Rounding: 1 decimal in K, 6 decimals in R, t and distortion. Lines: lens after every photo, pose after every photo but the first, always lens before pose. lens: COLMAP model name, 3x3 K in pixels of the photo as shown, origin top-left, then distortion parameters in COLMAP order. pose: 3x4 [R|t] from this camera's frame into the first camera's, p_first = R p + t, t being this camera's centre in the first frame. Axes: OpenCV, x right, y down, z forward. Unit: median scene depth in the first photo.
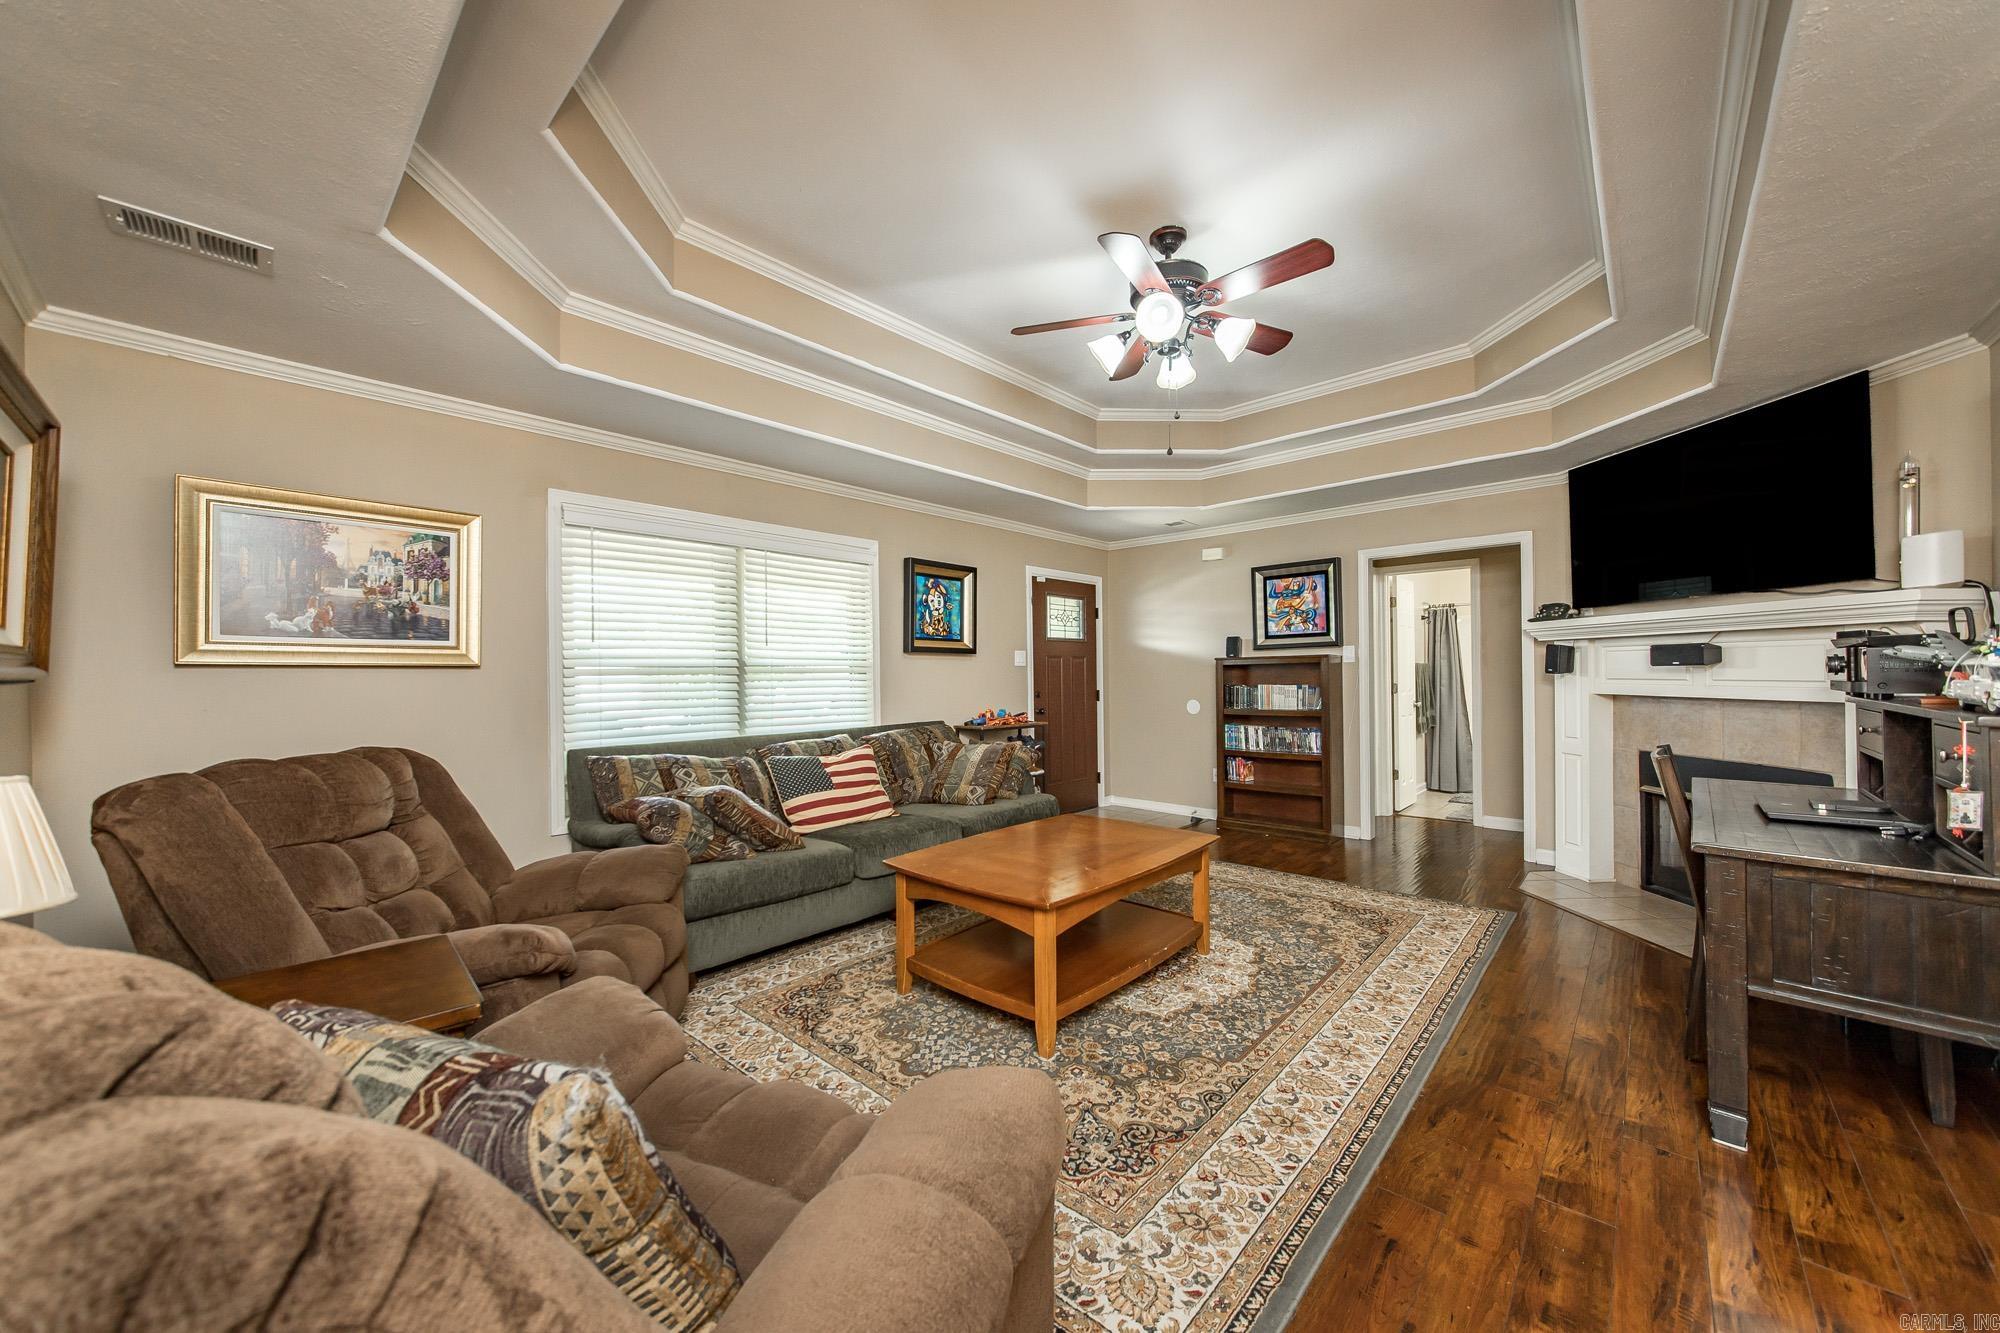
lens RADIAL K [[734.5, 0, 990.2], [0, 734.5, 670.5], [0, 0, 1]] dist [-0.001759, 0.000231]
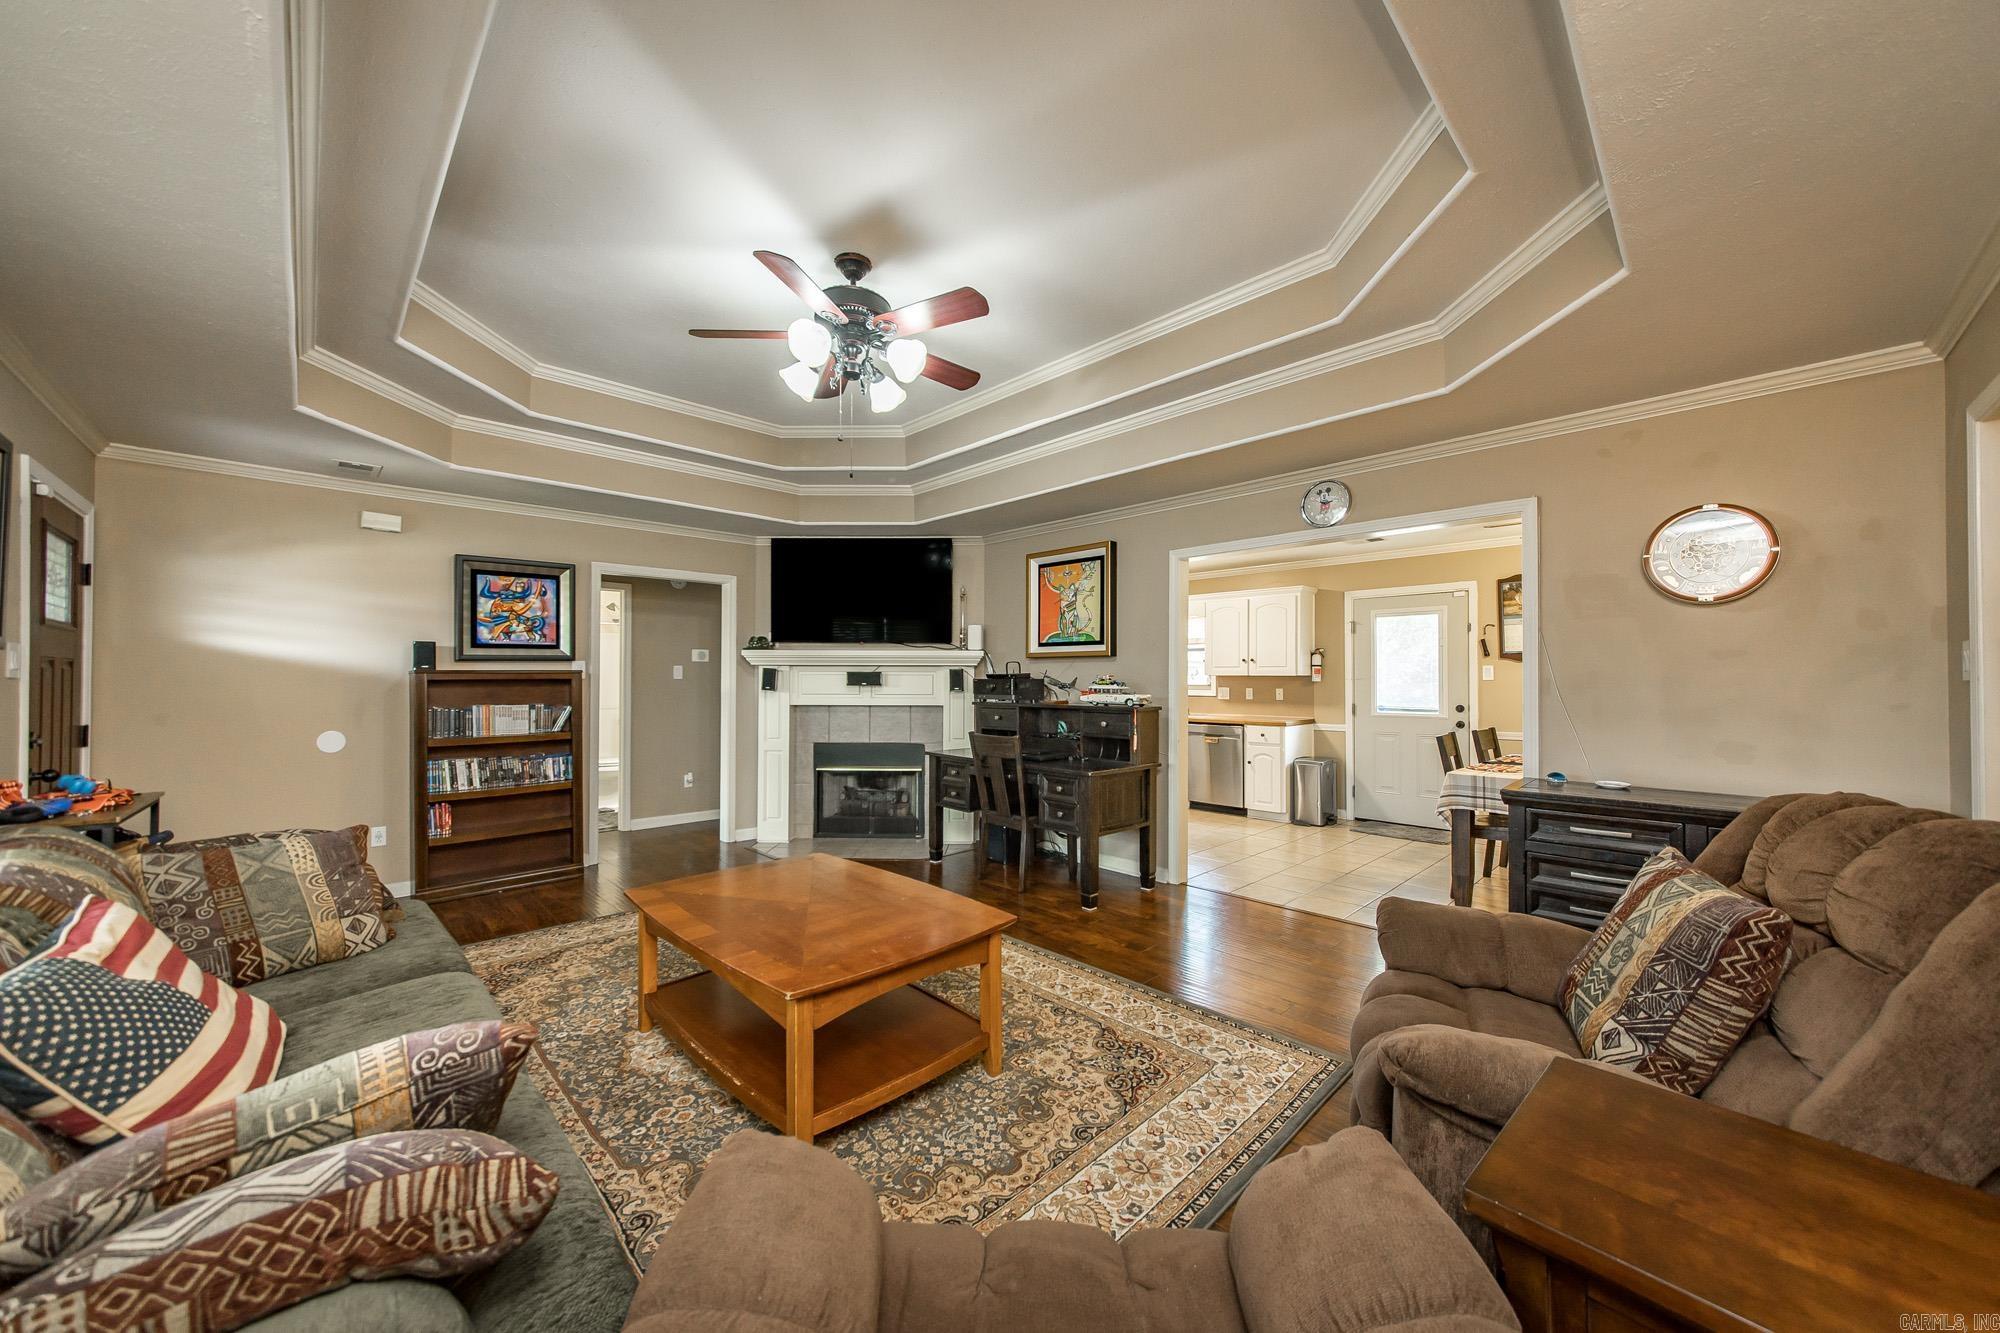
lens RADIAL K [[734.5, 0, 1010.5], [0, 734.5, 667.8], [0, 0, 1]] dist [-0.001759, 0.000231]
pose [[0.028398, 0.024707, 0.999291, -0.444265], [-0.004817, 0.999686, -0.024580, -0.005025], [-0.999585, -0.004116, 0.028508, 0.445743]]
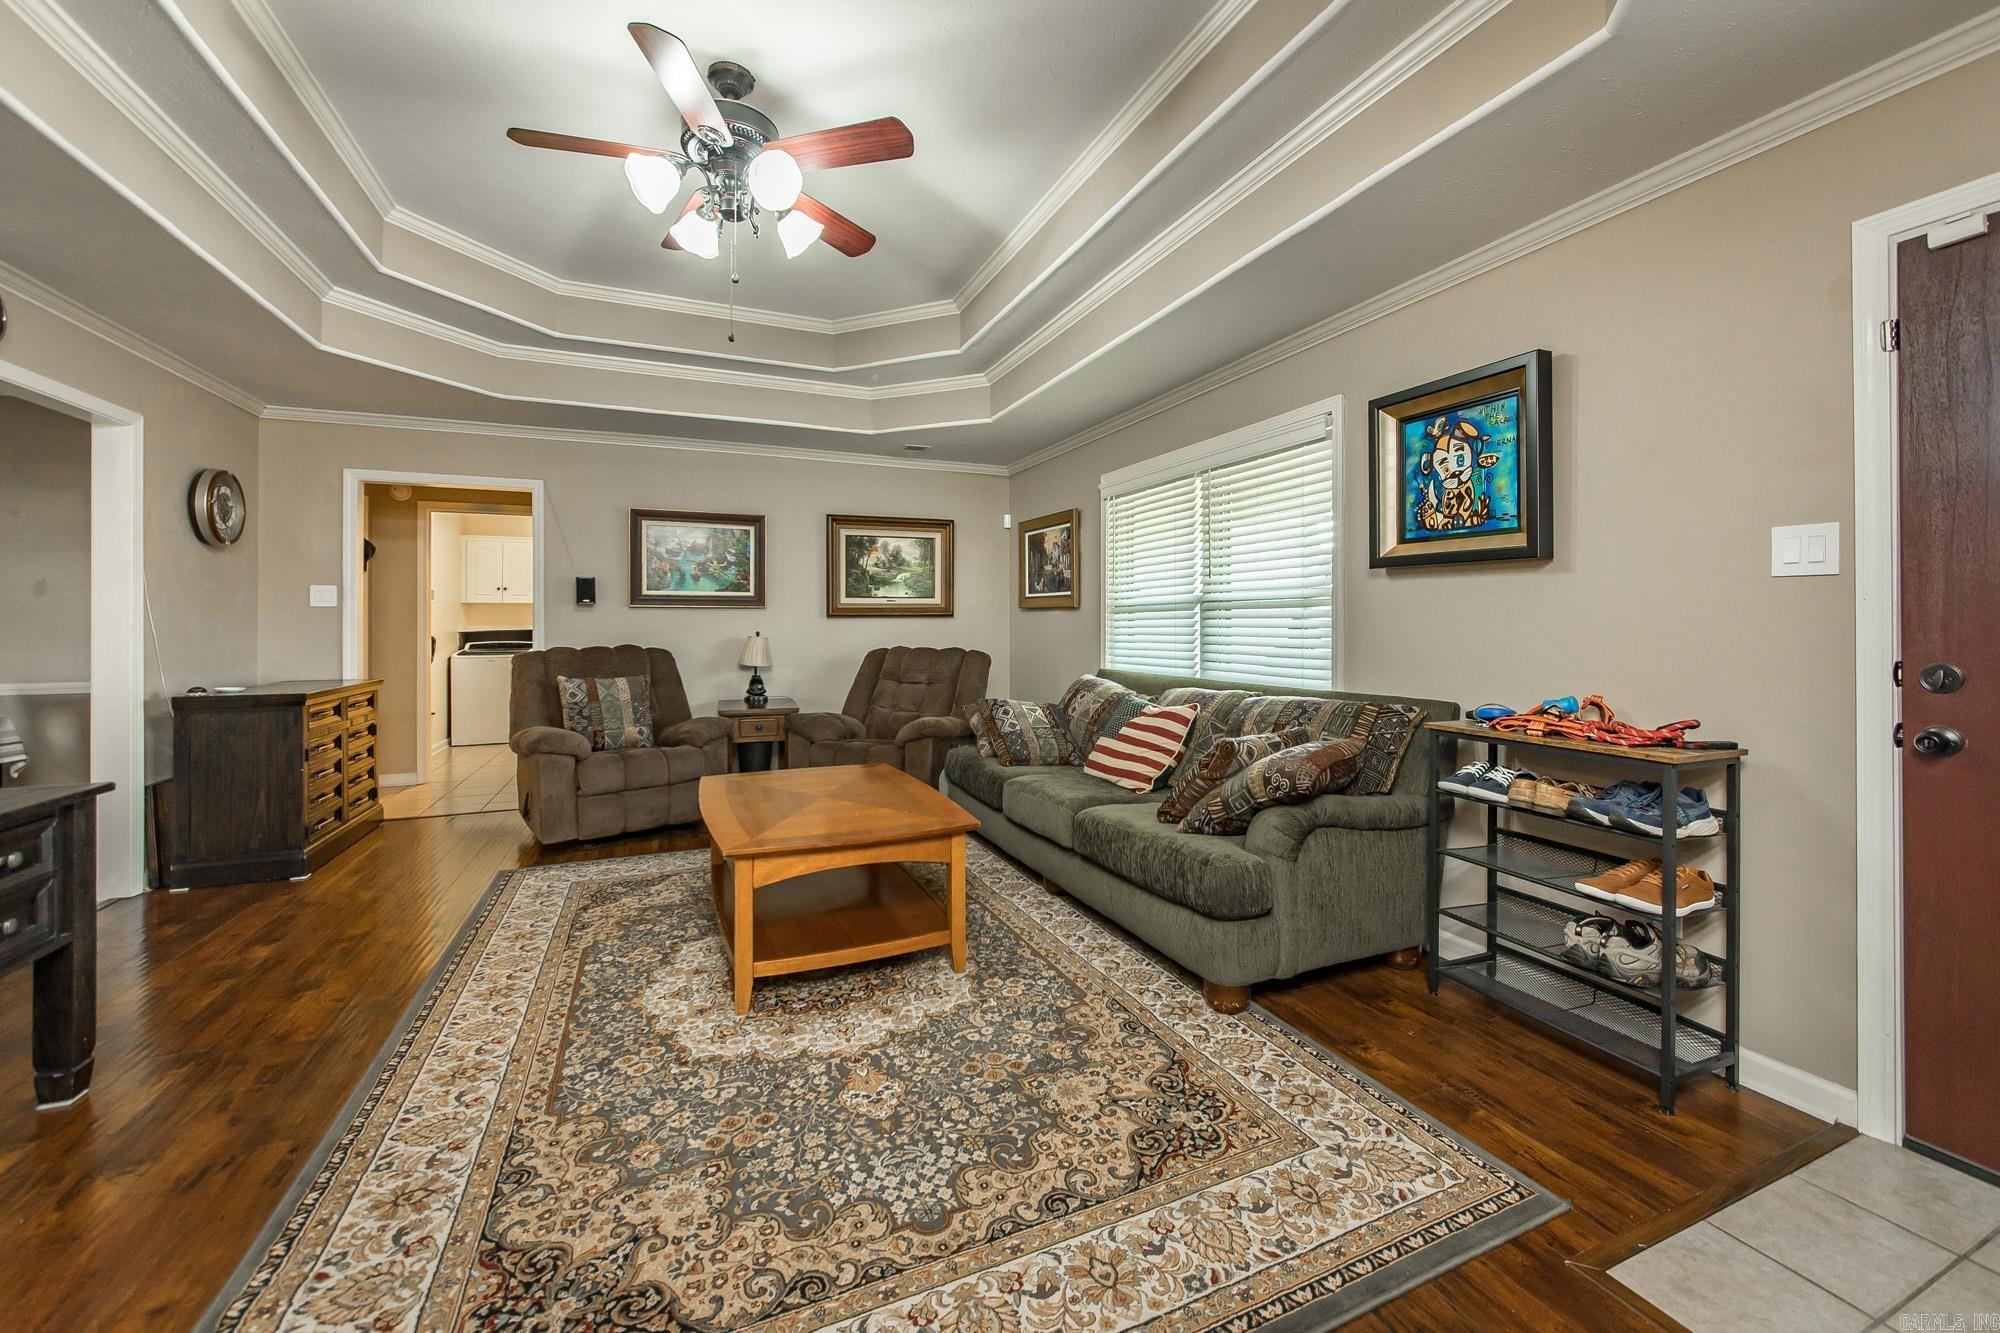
lens RADIAL K [[778.1, 0, 990.7], [0, 778.1, 622.0], [0, 0, 1]] dist [-0.006052, -0.000195]
pose [[-0.412188, 0.008933, -0.911055, 0.537099], [0.007822, 0.999950, 0.006266, 0.009154], [0.911065, -0.004543, -0.412237, 0.949614]]
